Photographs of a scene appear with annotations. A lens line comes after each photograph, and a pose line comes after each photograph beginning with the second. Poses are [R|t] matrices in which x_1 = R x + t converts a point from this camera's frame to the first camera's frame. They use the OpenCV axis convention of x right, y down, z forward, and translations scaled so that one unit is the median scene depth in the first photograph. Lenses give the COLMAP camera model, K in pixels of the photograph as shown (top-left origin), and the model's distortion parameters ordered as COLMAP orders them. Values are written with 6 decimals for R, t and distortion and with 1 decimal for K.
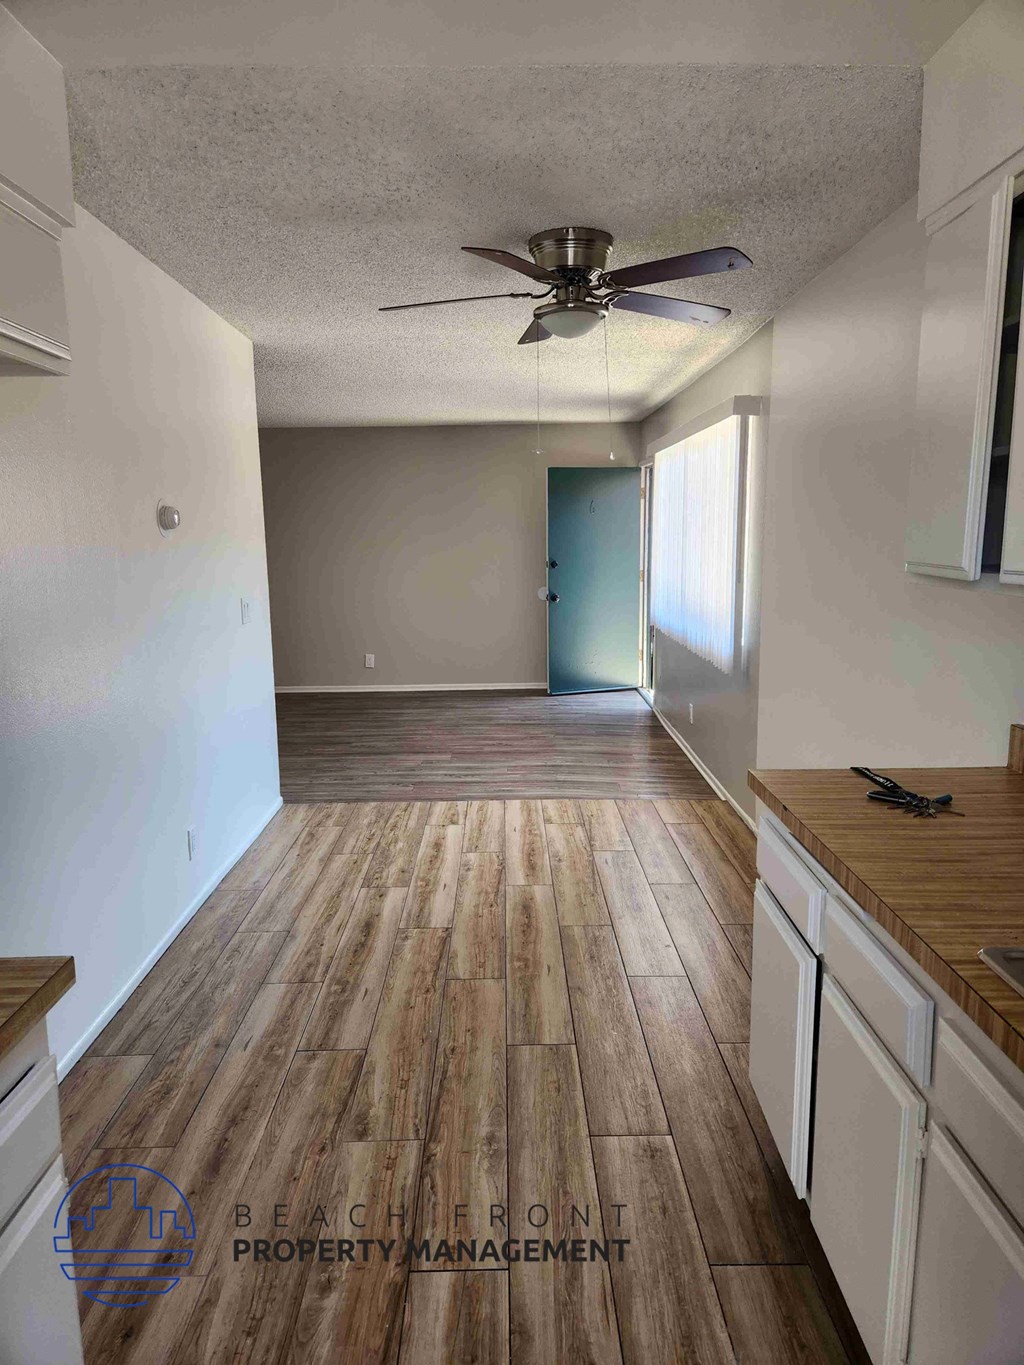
lens RADIAL K [[917.0, 0, 507.0], [0, 917.0, 685.8], [0, 0, 1]] dist [0.048752, -0.005240]
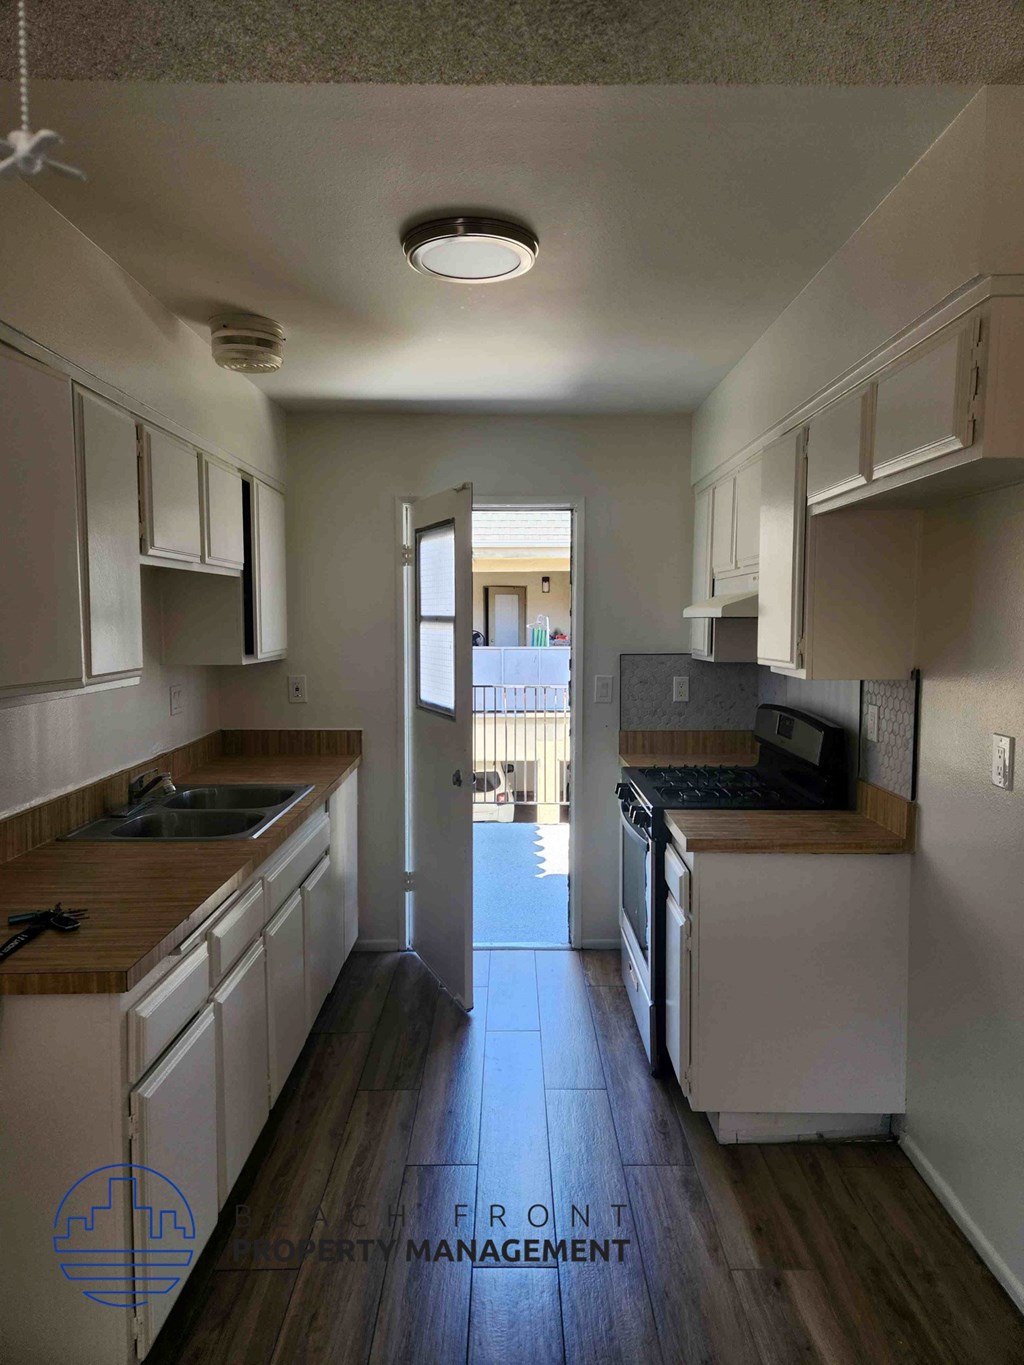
lens RADIAL K [[917.0, 0, 512.8], [0, 917.0, 680.4], [0, 0, 1]] dist [0.048752, -0.005240]
pose [[-0.999939, 0.009746, 0.005114, -0.028120], [0.010673, 0.972058, 0.234498, -0.162844], [-0.002686, 0.234539, -0.972103, 0.885483]]
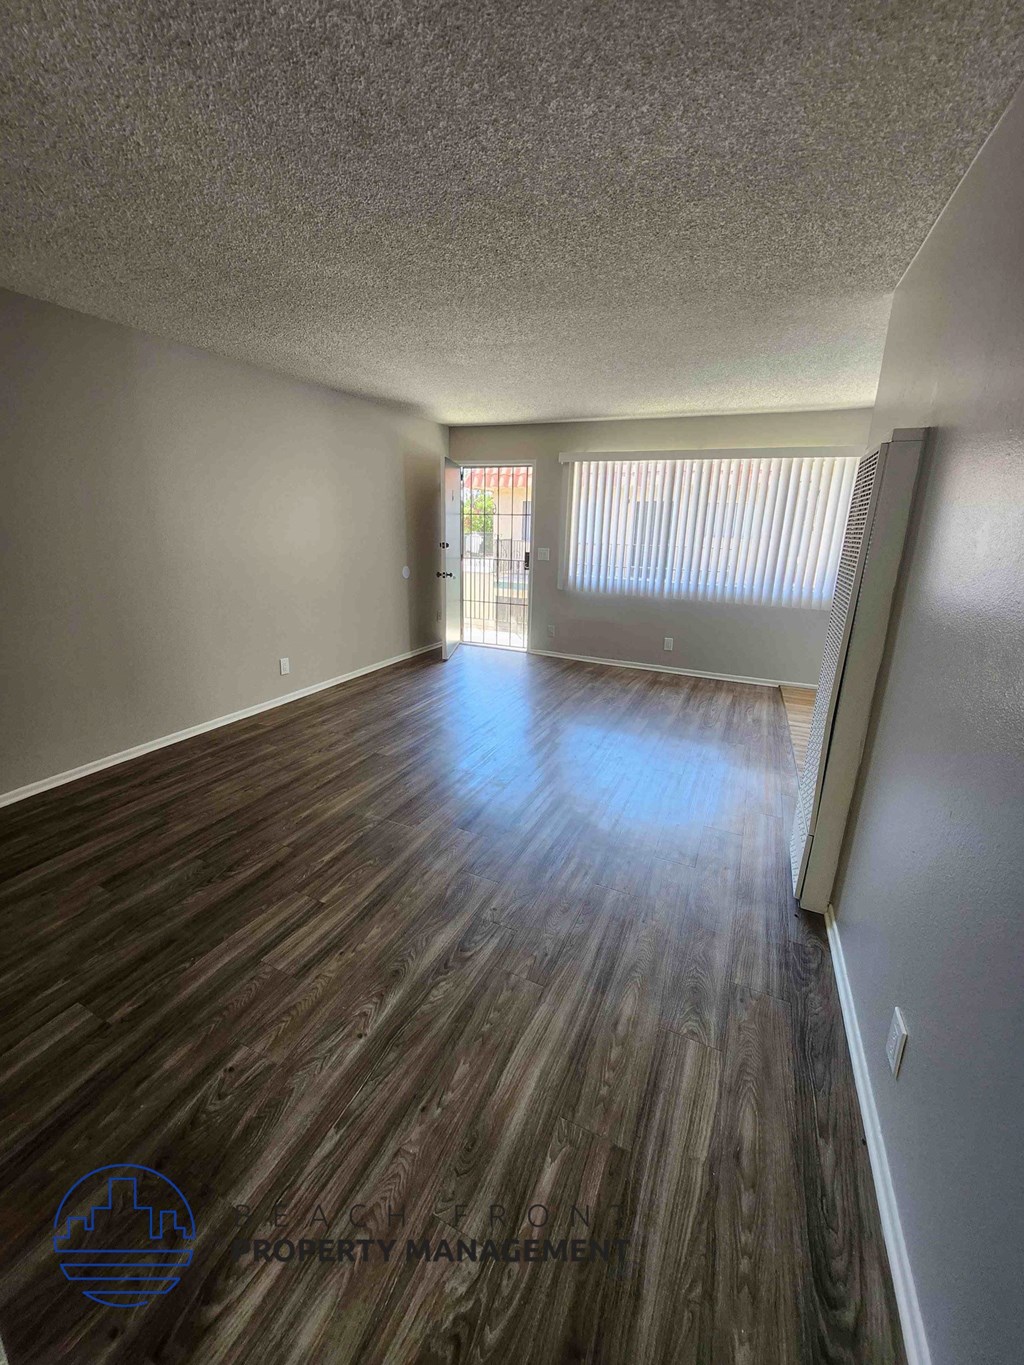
lens RADIAL K [[541.7, 0, 510.8], [0, 541.7, 680.3], [0, 0, 1]] dist [-0.005424, -0.000186]
pose [[0.405099, -0.229725, 0.884941, -1.052173], [0.122289, 0.972835, 0.196562, -0.180269], [-0.906057, 0.028592, 0.422188, 1.254135]]
